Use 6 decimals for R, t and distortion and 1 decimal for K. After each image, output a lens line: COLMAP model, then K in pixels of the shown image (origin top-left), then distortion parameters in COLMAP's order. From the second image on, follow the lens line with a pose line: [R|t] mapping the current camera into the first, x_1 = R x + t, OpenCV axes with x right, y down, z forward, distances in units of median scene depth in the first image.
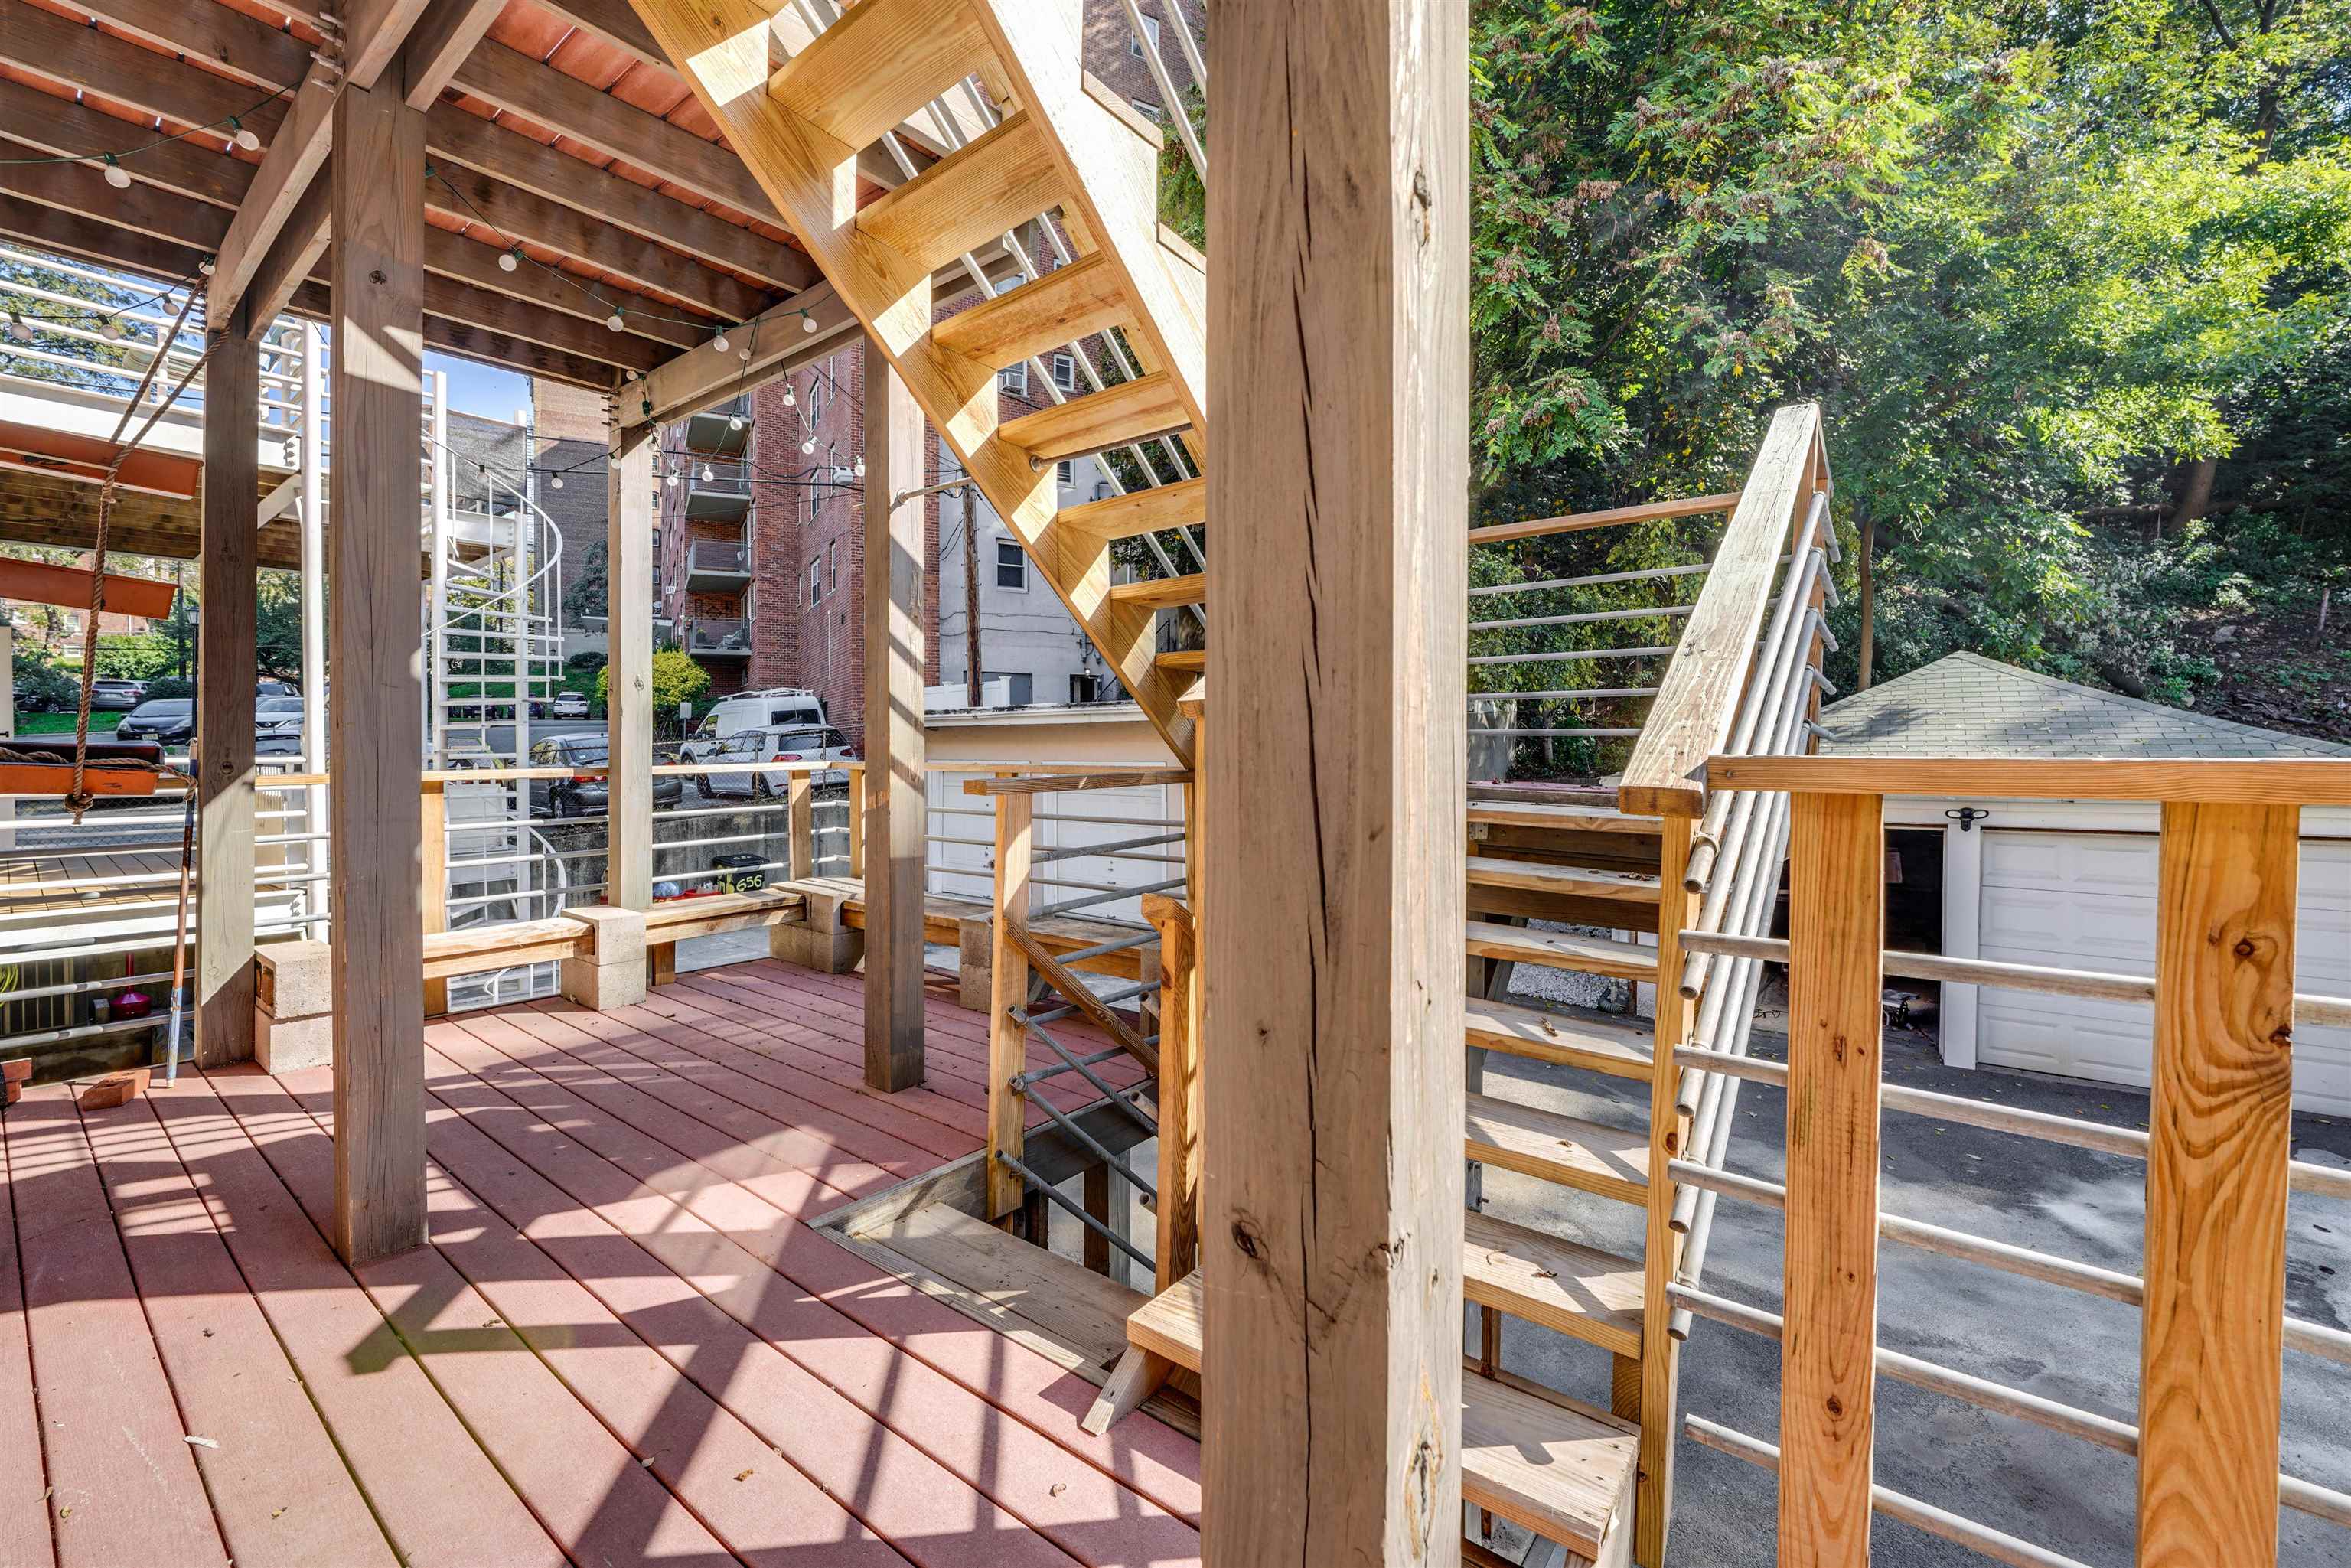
lens RADIAL K [[962.3, 0, 1168.4], [0, 962.3, 760.1], [0, 0, 1]] dist [-0.008725, 0.000453]
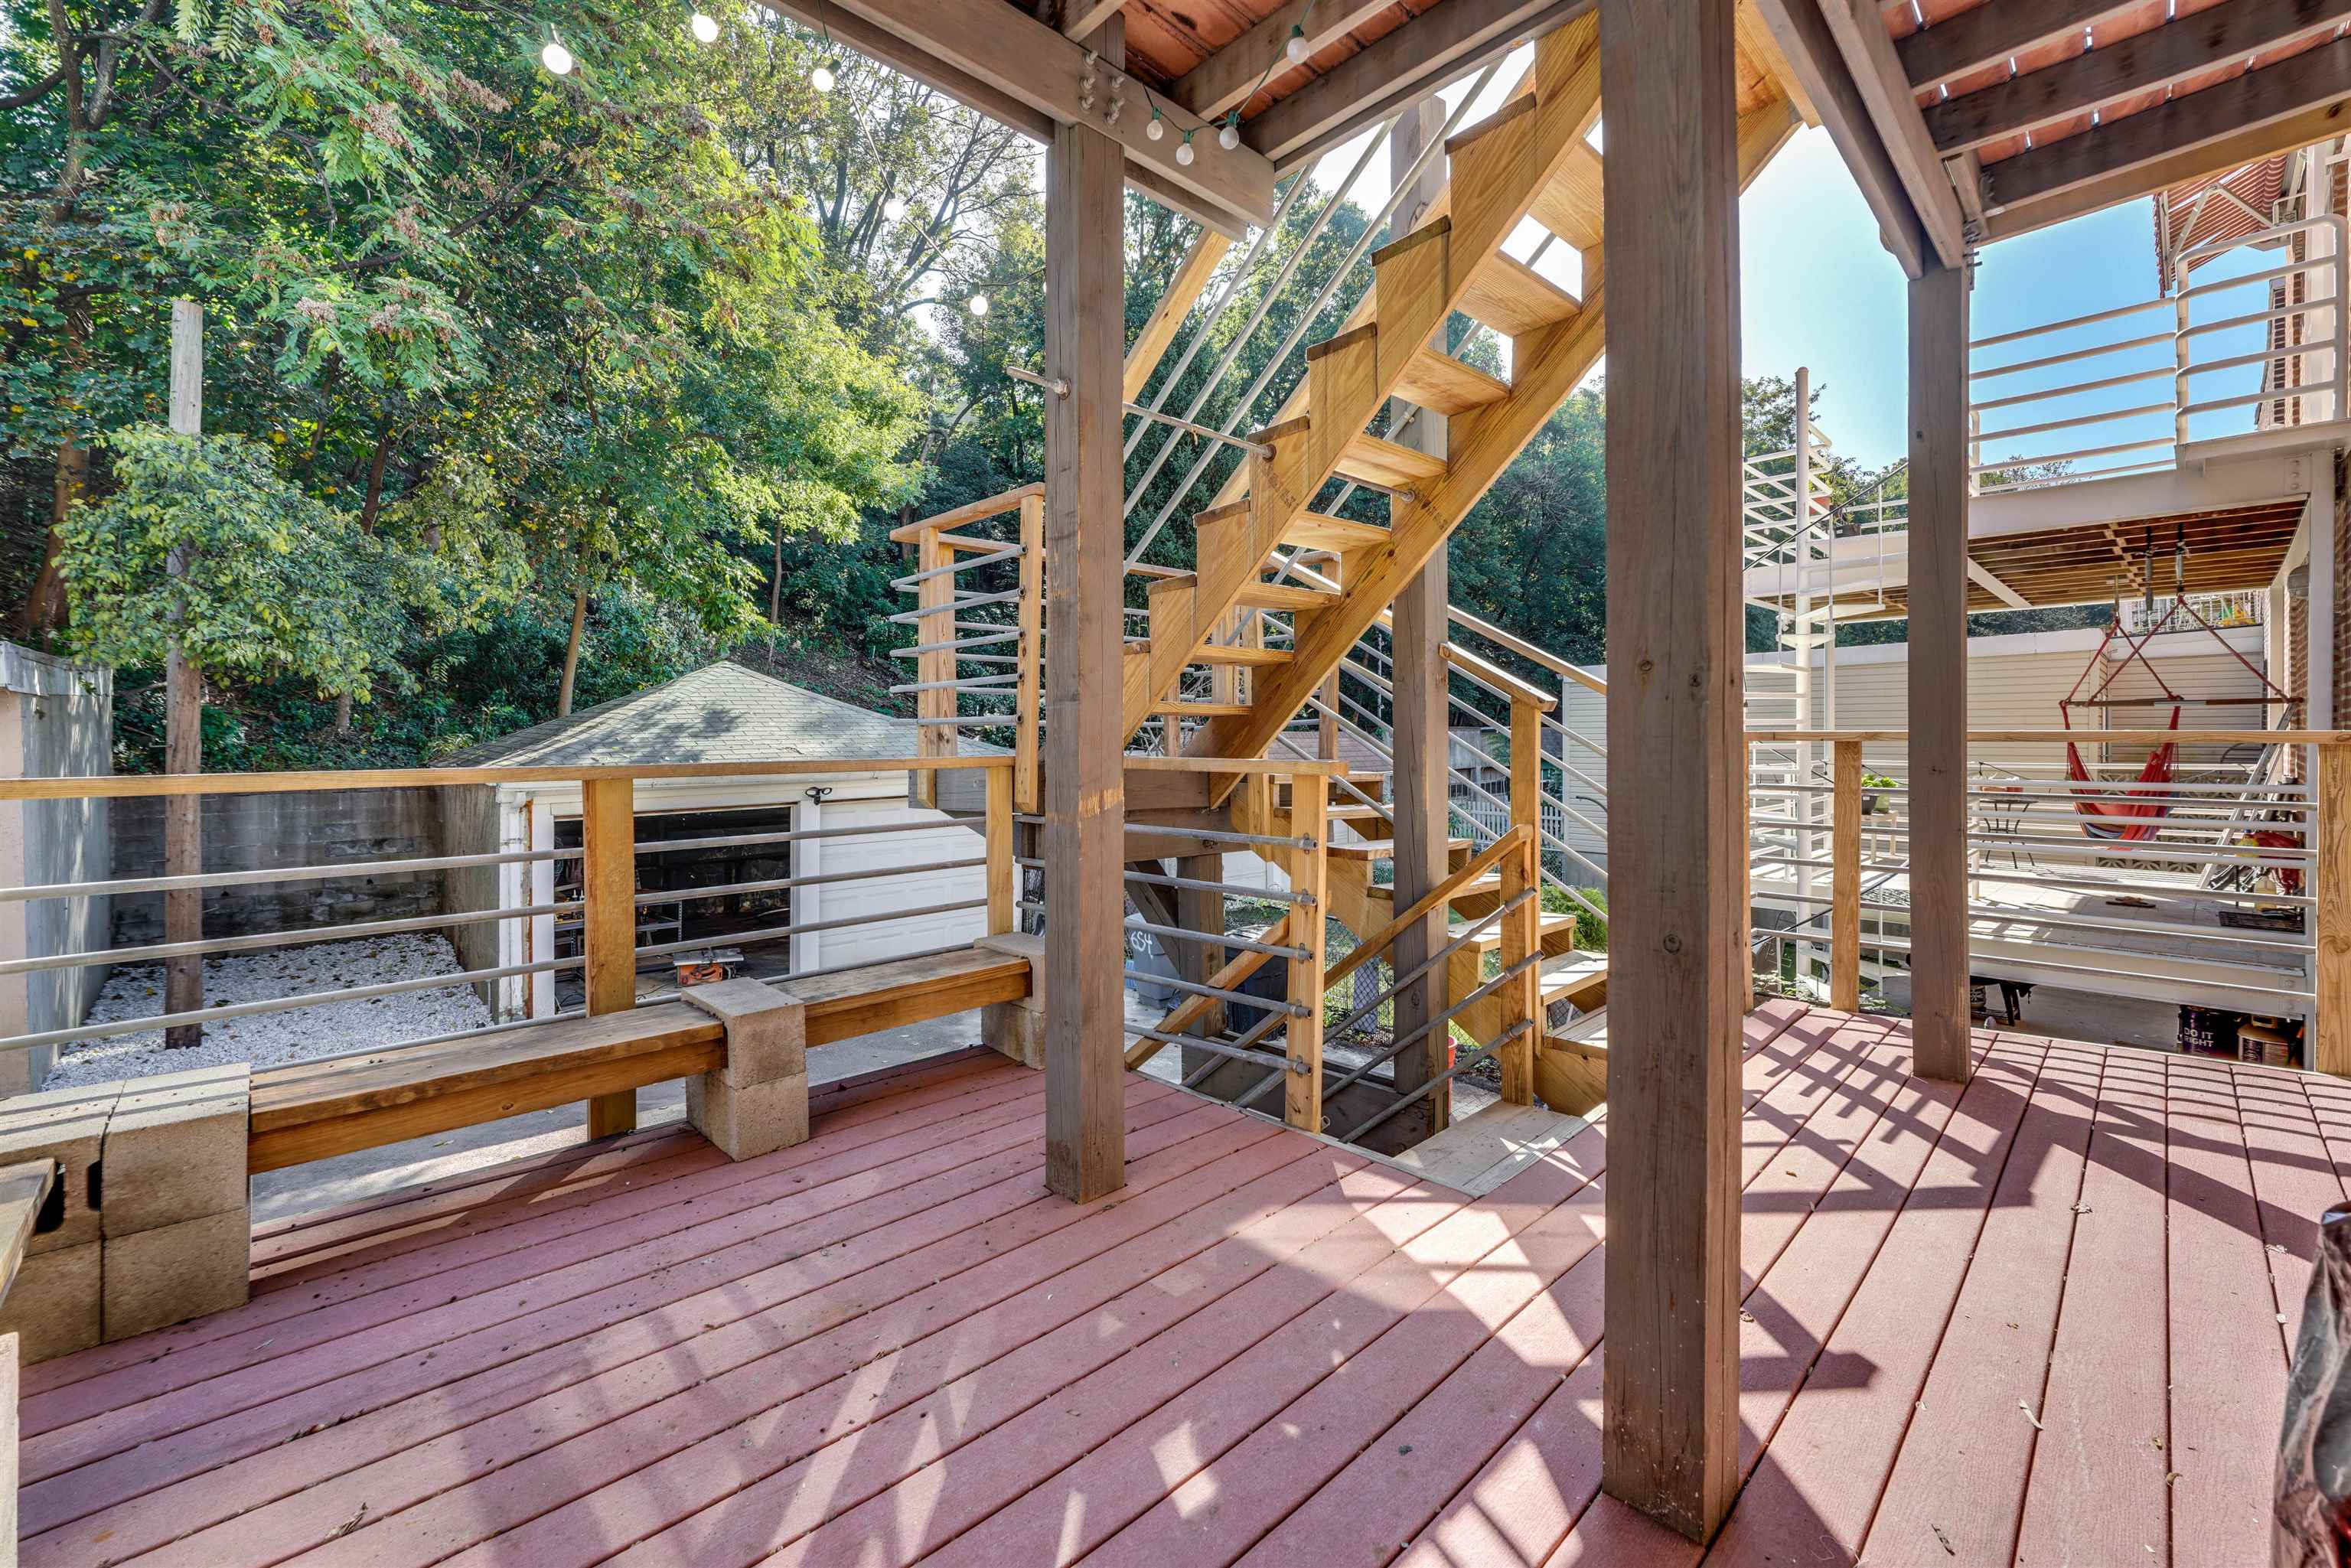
lens RADIAL K [[962.3, 0, 1168.4], [0, 962.3, 760.1], [0, 0, 1]] dist [-0.008725, 0.000453]
pose [[0.148420, -0.024262, 0.988627, -1.359515], [0.019055, 0.999584, 0.021670, -0.012487], [-0.988741, 0.015622, 0.148820, 1.109352]]
